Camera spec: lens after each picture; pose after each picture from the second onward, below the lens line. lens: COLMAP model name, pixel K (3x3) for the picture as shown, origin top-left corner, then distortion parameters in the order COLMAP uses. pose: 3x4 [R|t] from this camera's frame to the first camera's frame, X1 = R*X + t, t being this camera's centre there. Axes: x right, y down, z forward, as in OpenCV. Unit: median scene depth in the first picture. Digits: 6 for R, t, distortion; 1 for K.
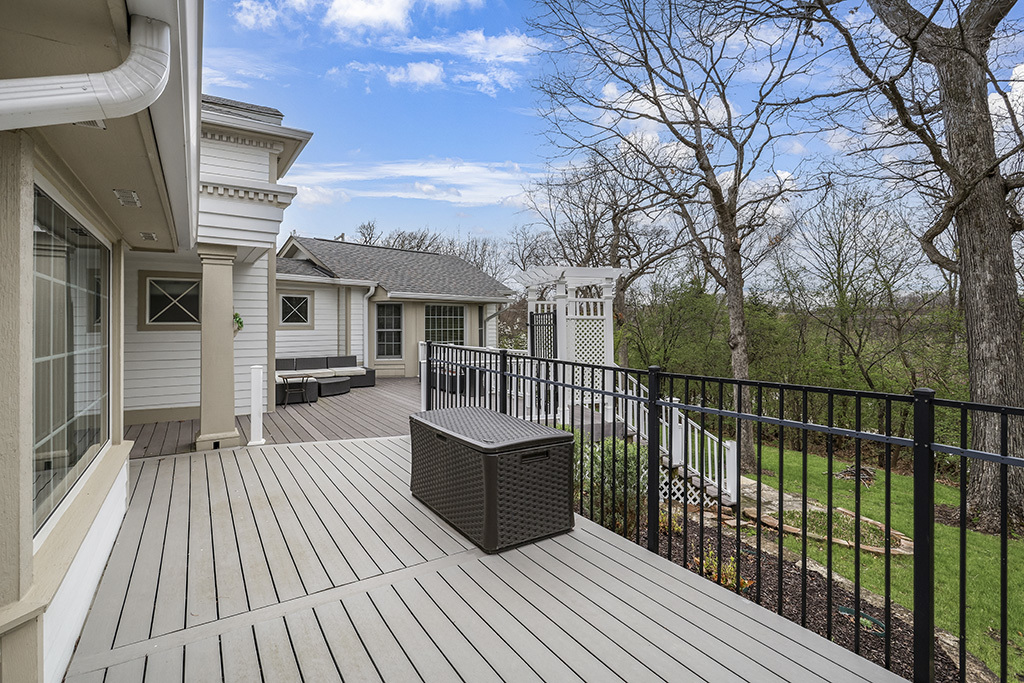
lens RADIAL K [[497.1, 0, 508.4], [0, 497.1, 323.1], [0, 0, 1]] dist [-0.000500, -0.000032]
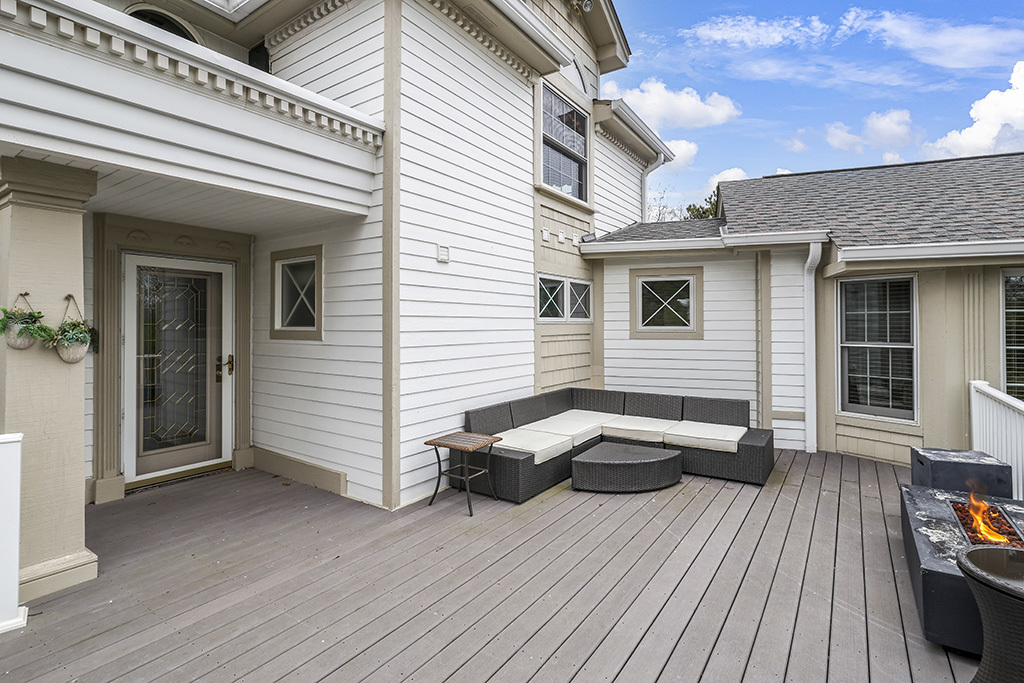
lens RADIAL K [[497.1, 0, 508.4], [0, 497.1, 323.1], [0, 0, 1]] dist [-0.000500, -0.000032]
pose [[0.386816, -0.004012, -0.922148, 0.019884], [0.000675, 0.999992, -0.004067, -0.002031], [0.922157, 0.000951, 0.386816, 0.581810]]
